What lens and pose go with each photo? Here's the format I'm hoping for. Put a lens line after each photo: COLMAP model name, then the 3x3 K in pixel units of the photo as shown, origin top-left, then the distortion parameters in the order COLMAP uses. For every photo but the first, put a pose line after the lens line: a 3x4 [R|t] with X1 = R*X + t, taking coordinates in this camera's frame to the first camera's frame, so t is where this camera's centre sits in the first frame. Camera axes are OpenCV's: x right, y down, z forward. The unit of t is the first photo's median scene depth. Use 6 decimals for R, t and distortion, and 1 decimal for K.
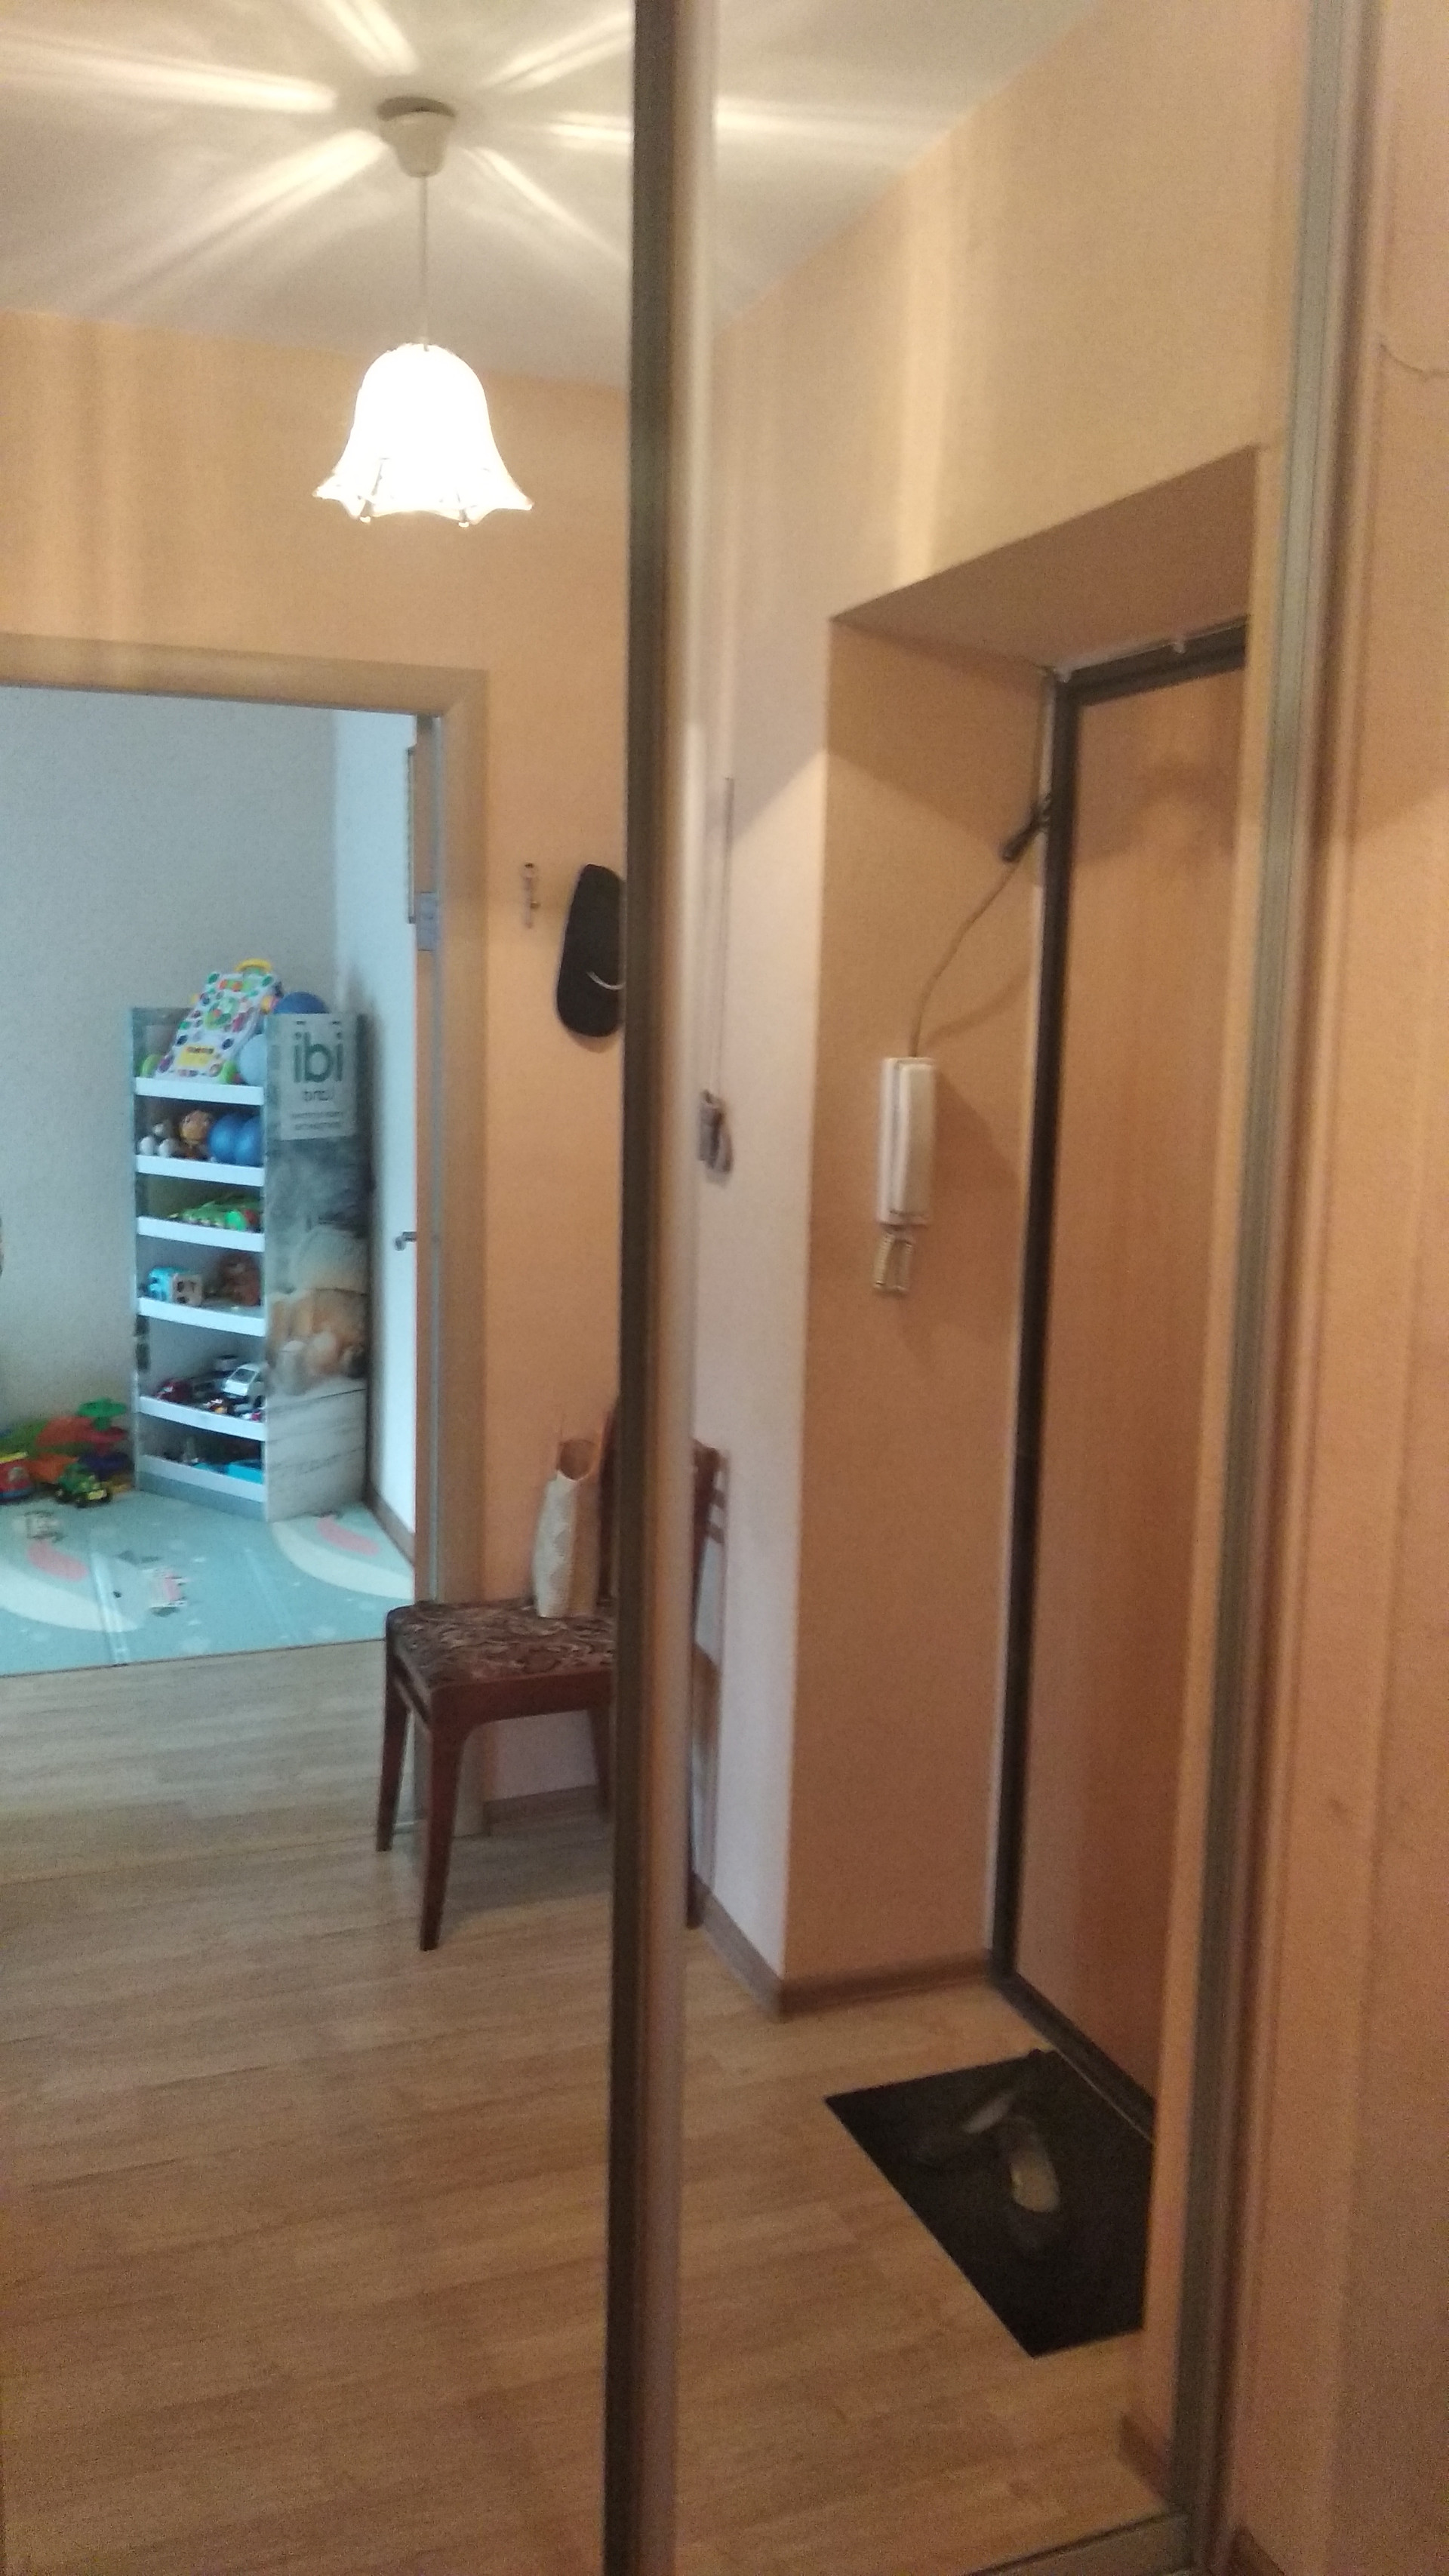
lens RADIAL K [[1975.5, 0, 727.2], [0, 1975.5, 1283.3], [0, 0, 1]] dist [0.013356, -0.023860]
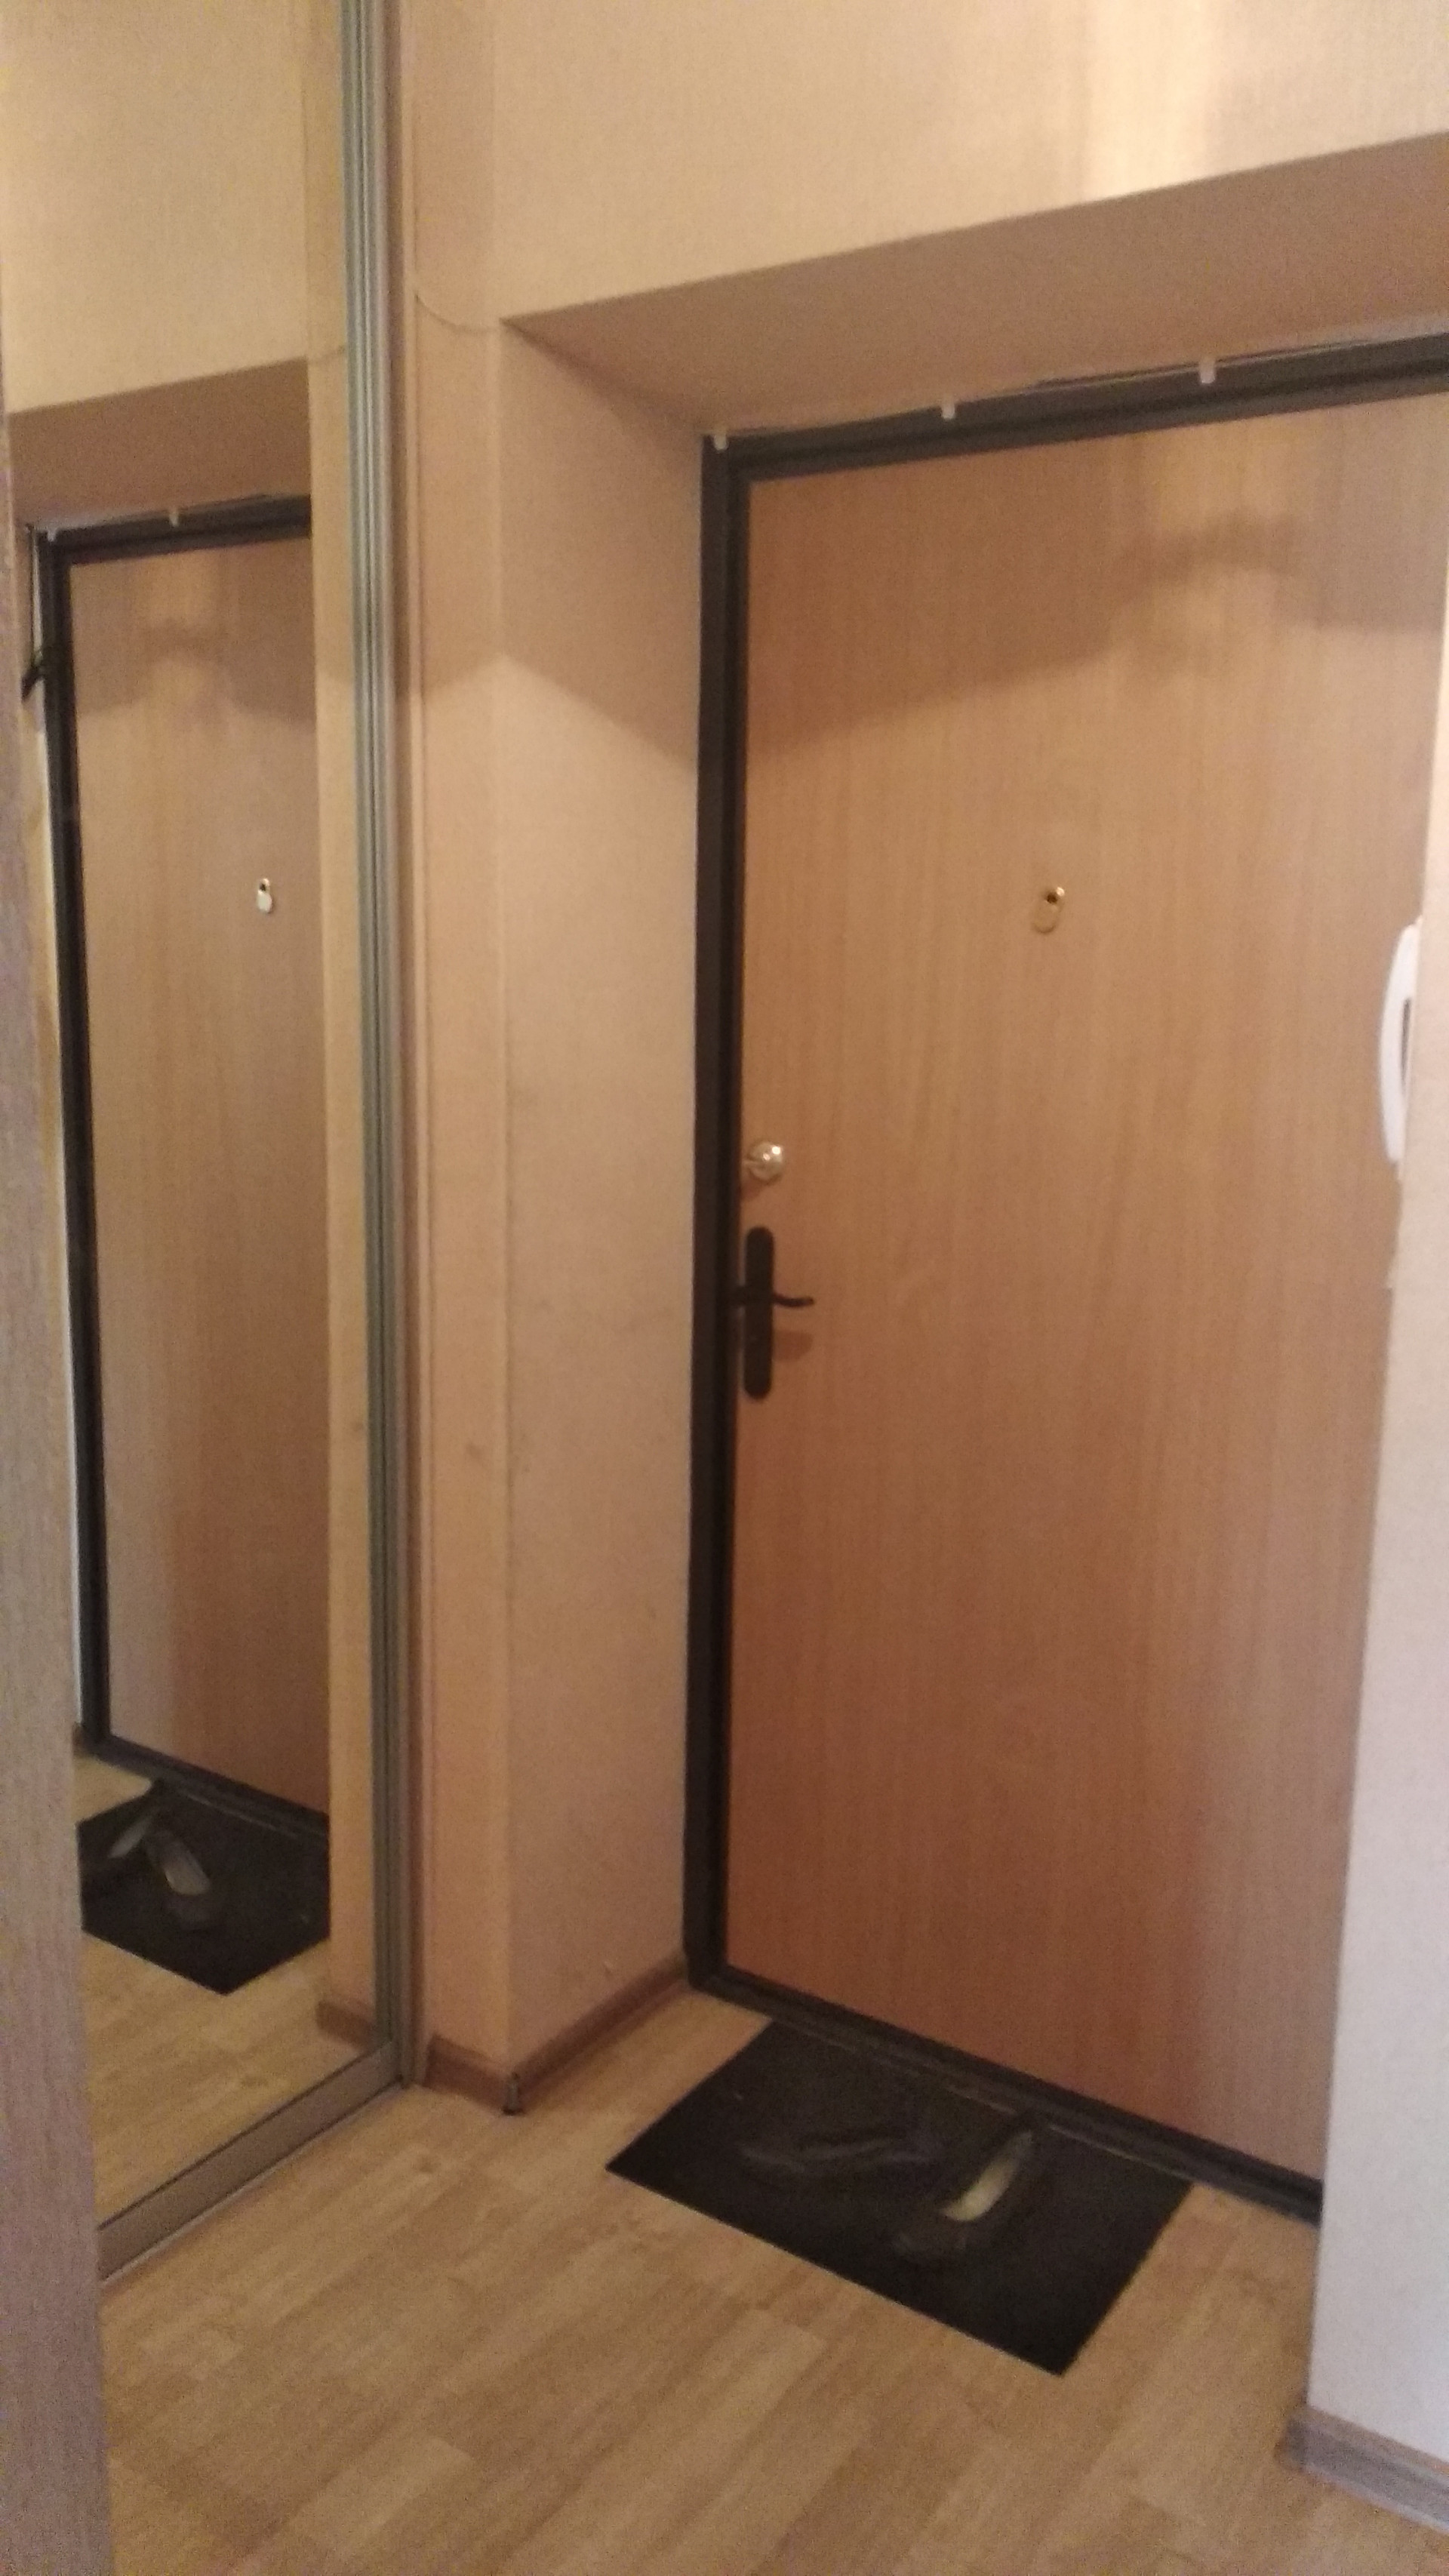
lens RADIAL K [[1975.5, 0, 723.7], [0, 1975.5, 1291.6], [0, 0, 1]] dist [0.013356, -0.023860]
pose [[0.824078, -0.103564, 0.556929, -0.247043], [0.072894, 0.994359, 0.077046, 0.065769], [-0.561767, -0.022895, 0.826979, -0.150699]]
